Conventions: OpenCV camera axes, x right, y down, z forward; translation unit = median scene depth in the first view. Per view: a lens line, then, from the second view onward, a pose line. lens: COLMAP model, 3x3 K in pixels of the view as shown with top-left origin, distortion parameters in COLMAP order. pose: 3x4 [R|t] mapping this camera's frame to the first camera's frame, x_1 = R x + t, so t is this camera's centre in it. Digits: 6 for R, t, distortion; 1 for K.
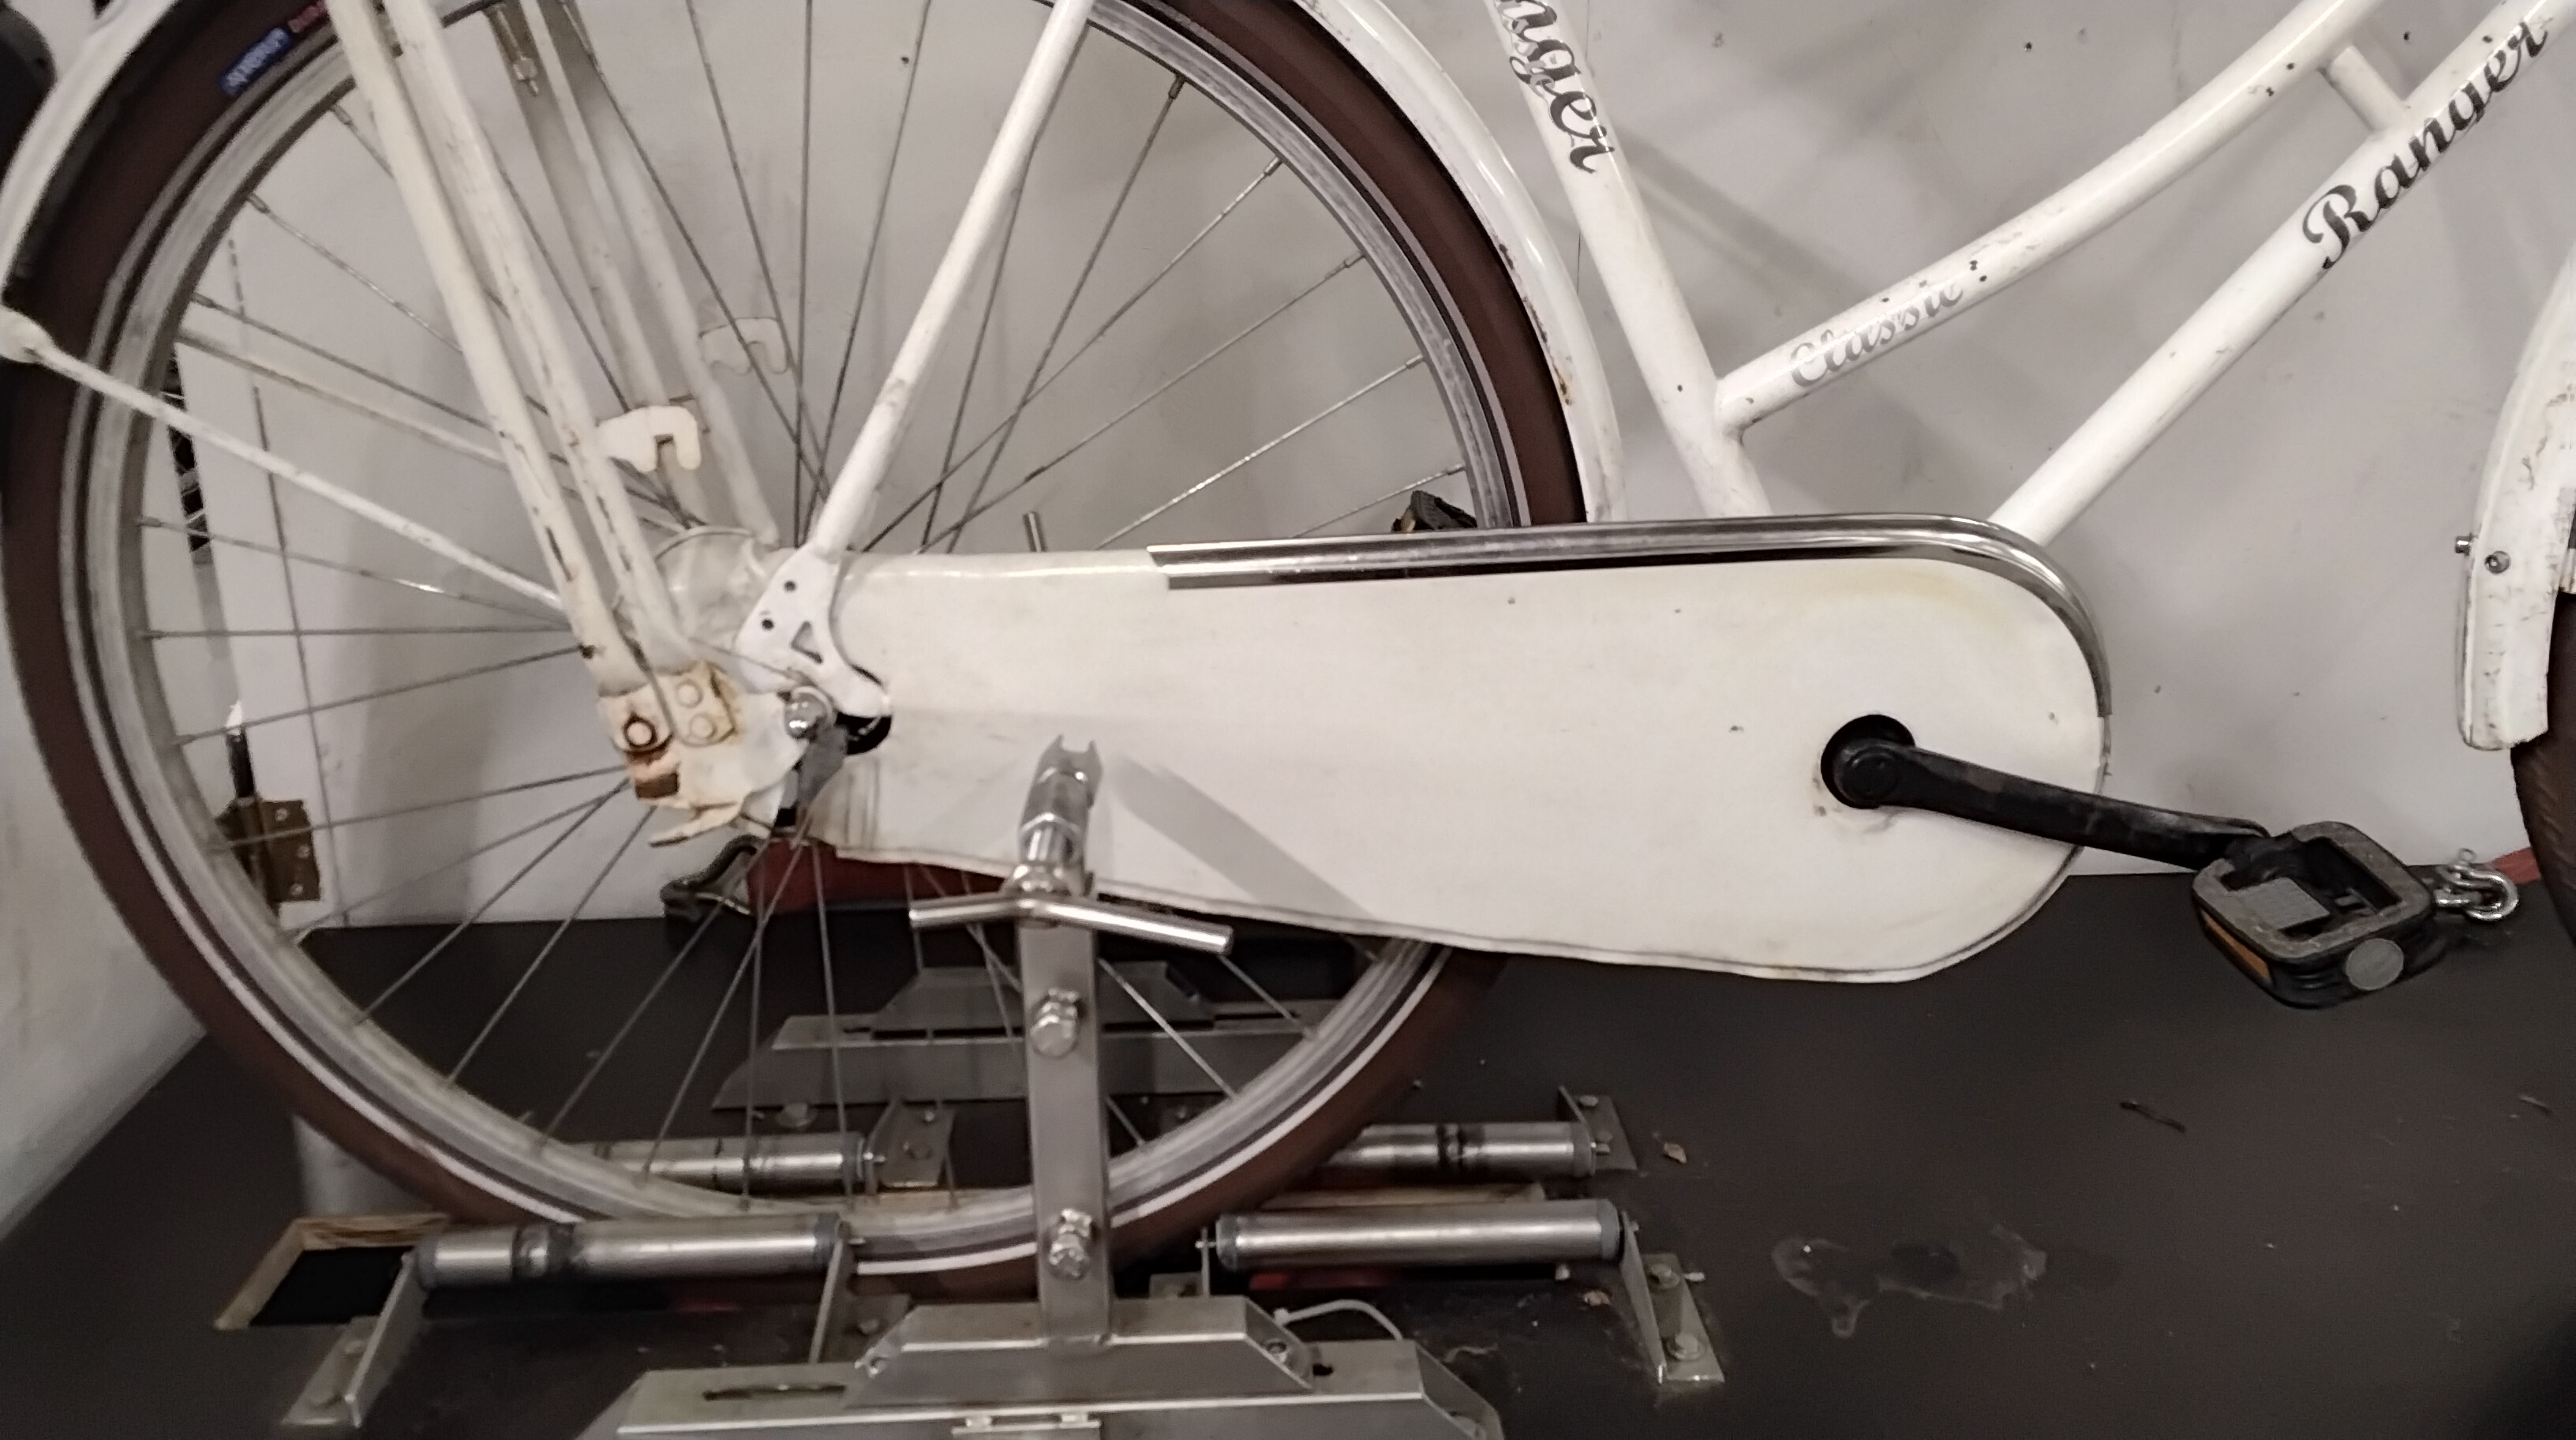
lens RADIAL K [[2032.1, 0, 1306.7], [0, 2032.1, 731.8], [0, 0, 1]] dist [0.105783, -0.159099]
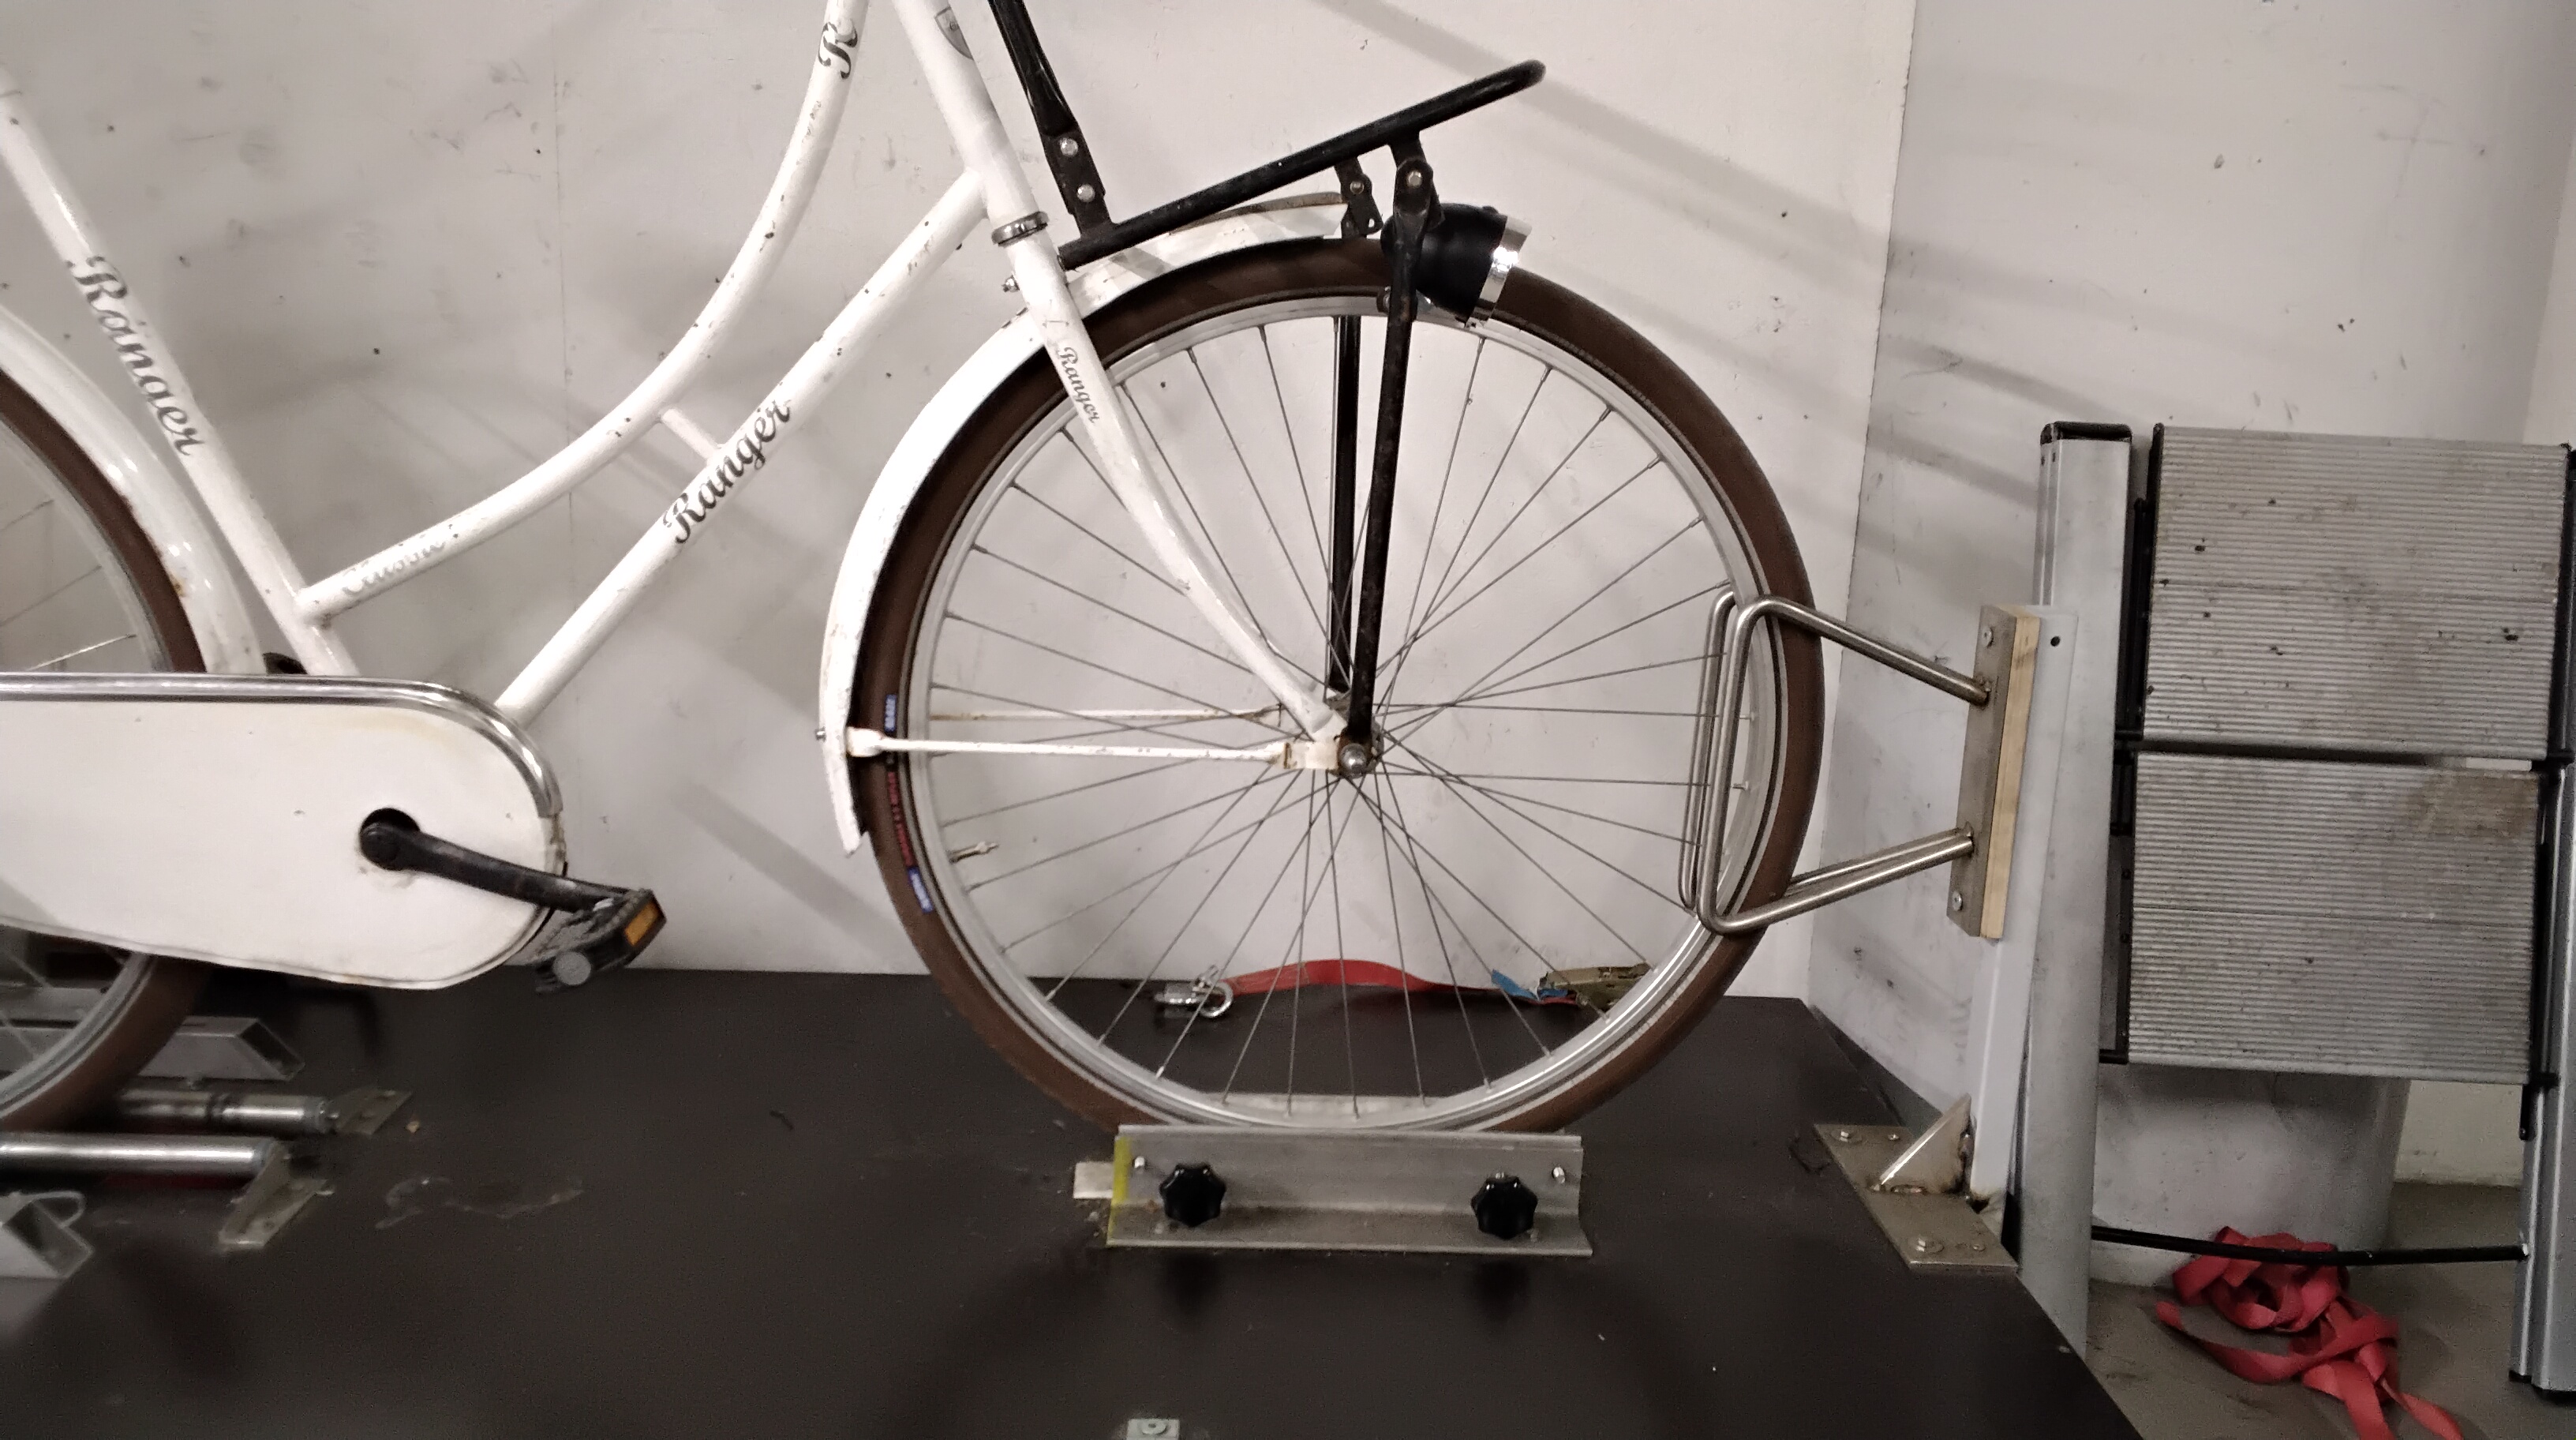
lens RADIAL K [[2032.1, 0, 1304.3], [0, 2032.1, 731.5], [0, 0, 1]] dist [0.105783, -0.159099]
pose [[0.998369, 0.057024, -0.002904, 0.996594], [-0.057036, 0.993607, -0.097427, 0.047745], [-0.002670, 0.097434, 0.995238, -0.572126]]
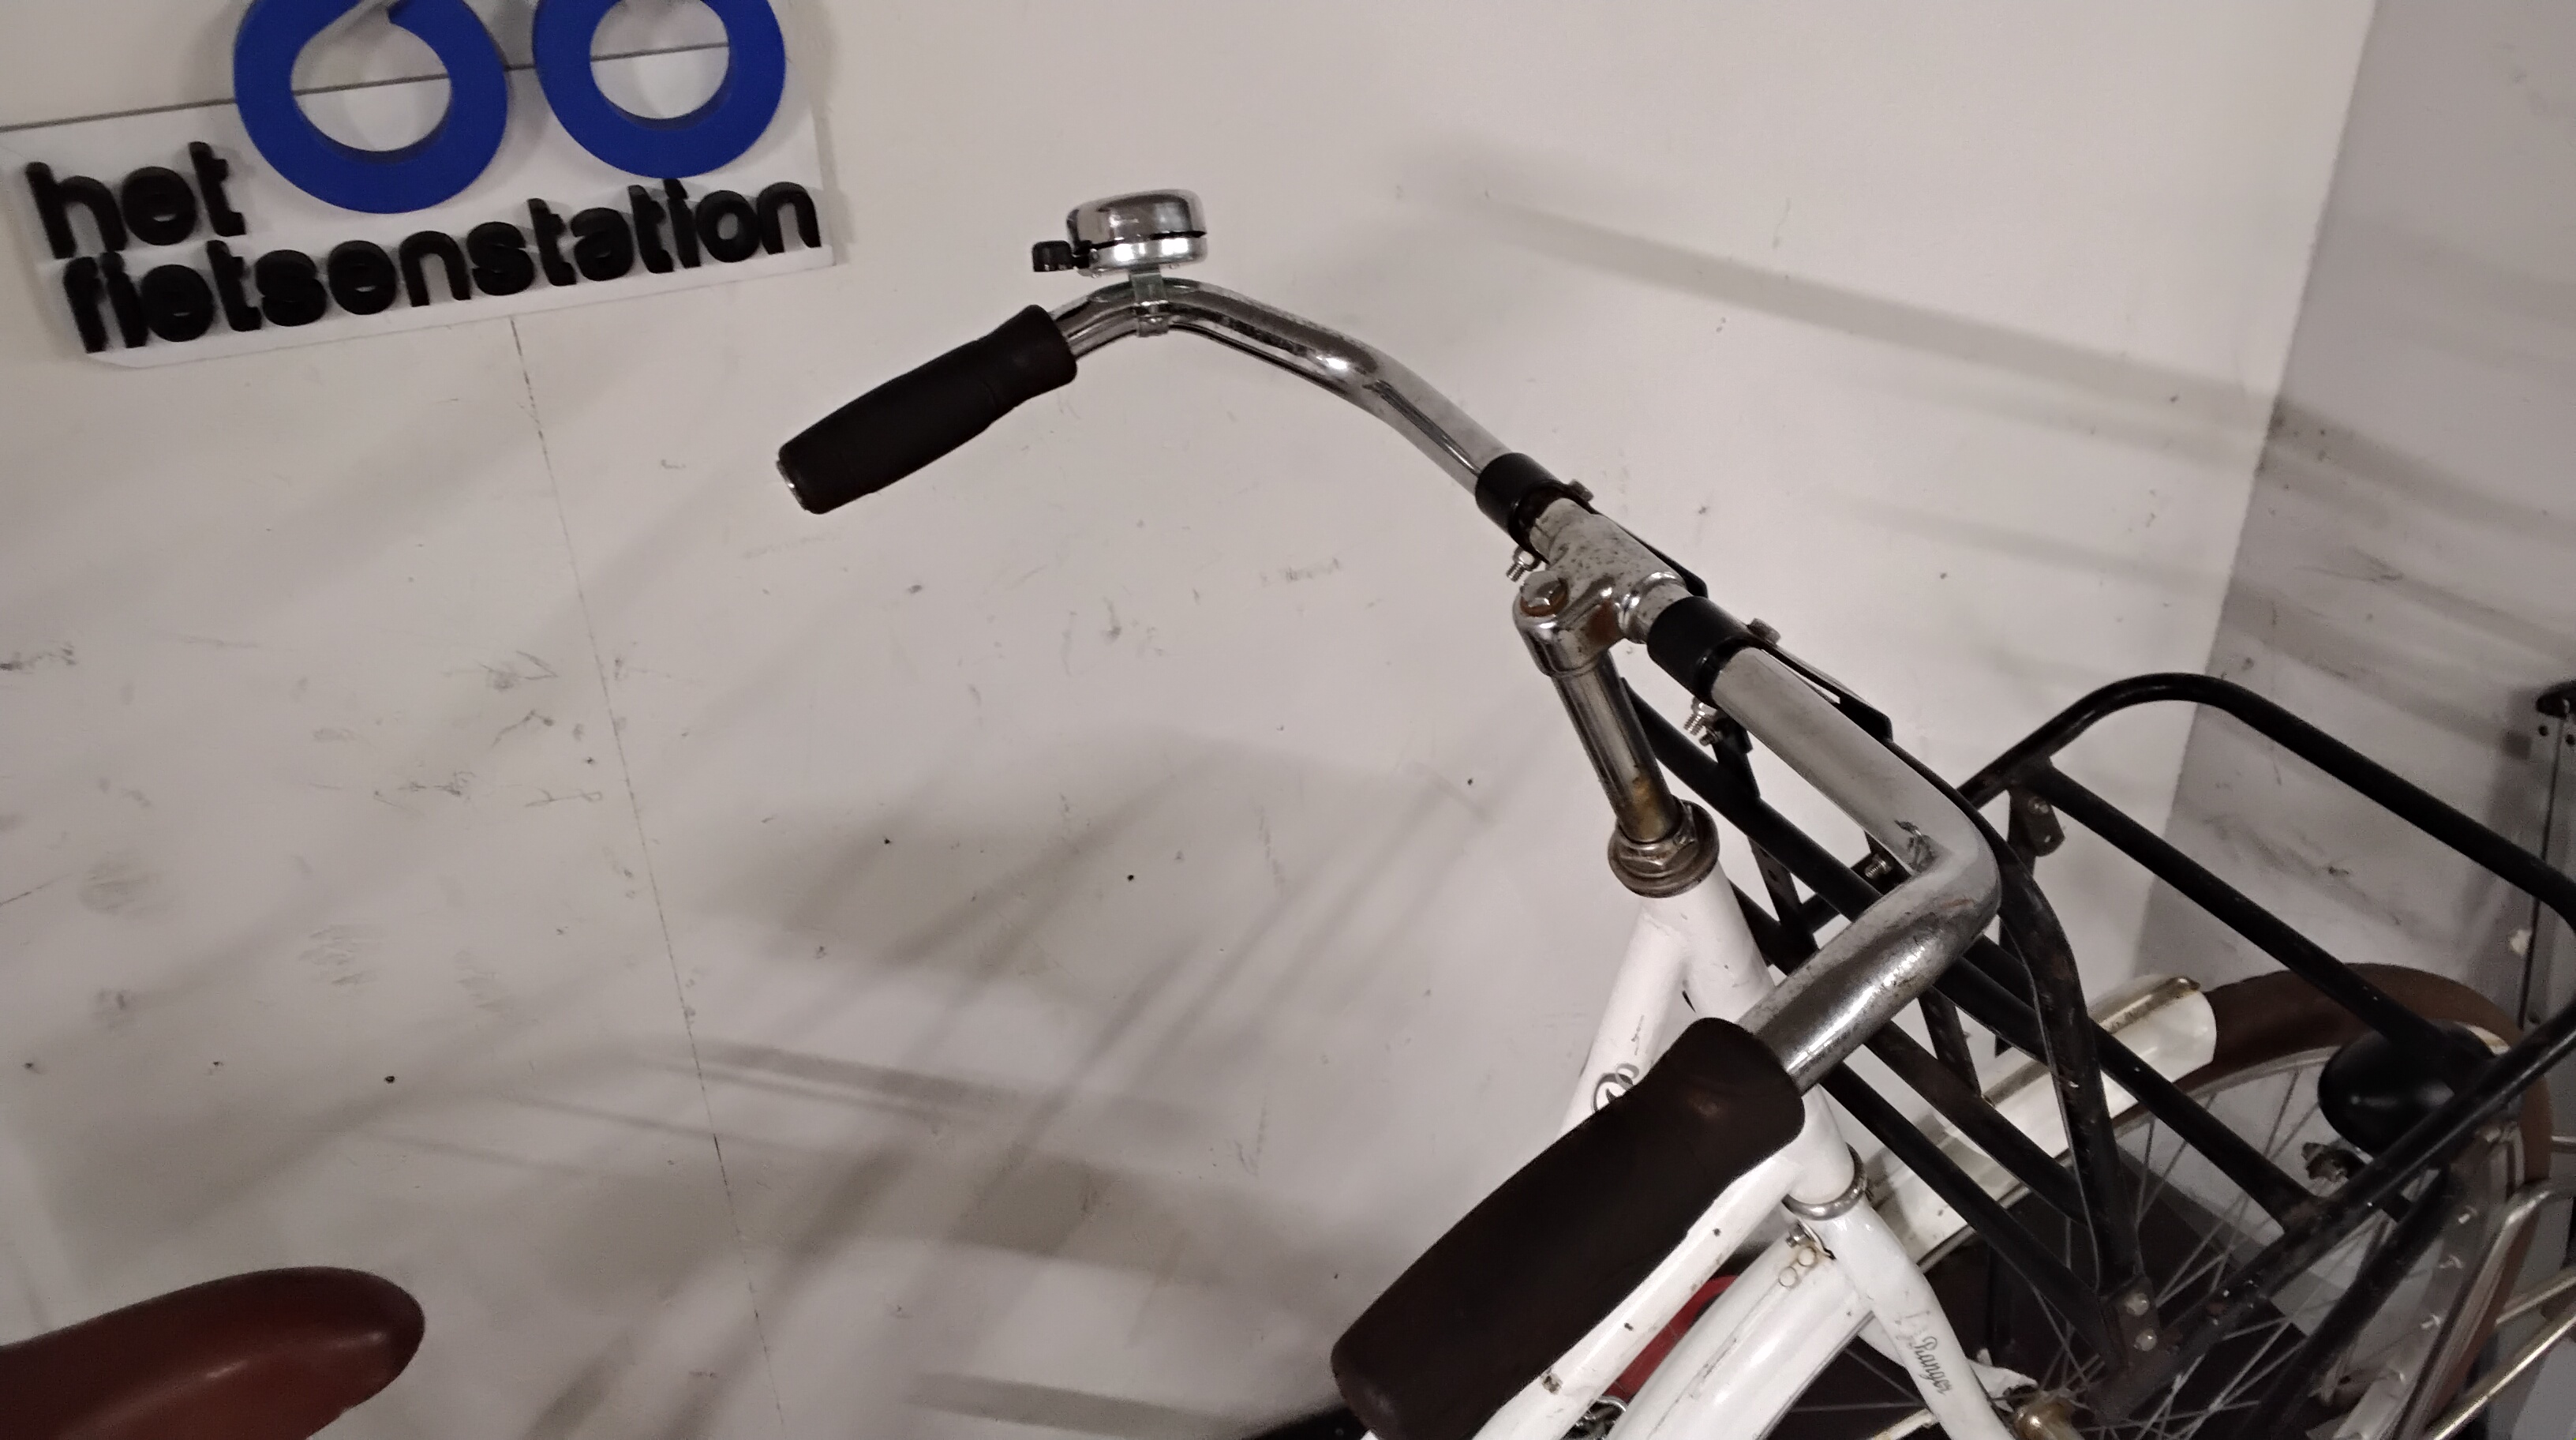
lens RADIAL K [[2032.1, 0, 1308.1], [0, 2032.1, 725.9], [0, 0, 1]] dist [0.105783, -0.159099]
pose [[0.940616, -0.196378, 0.276907, 0.257478], [0.121244, 0.956236, 0.266296, -1.008741], [-0.317083, -0.216909, 0.923260, 0.092288]]
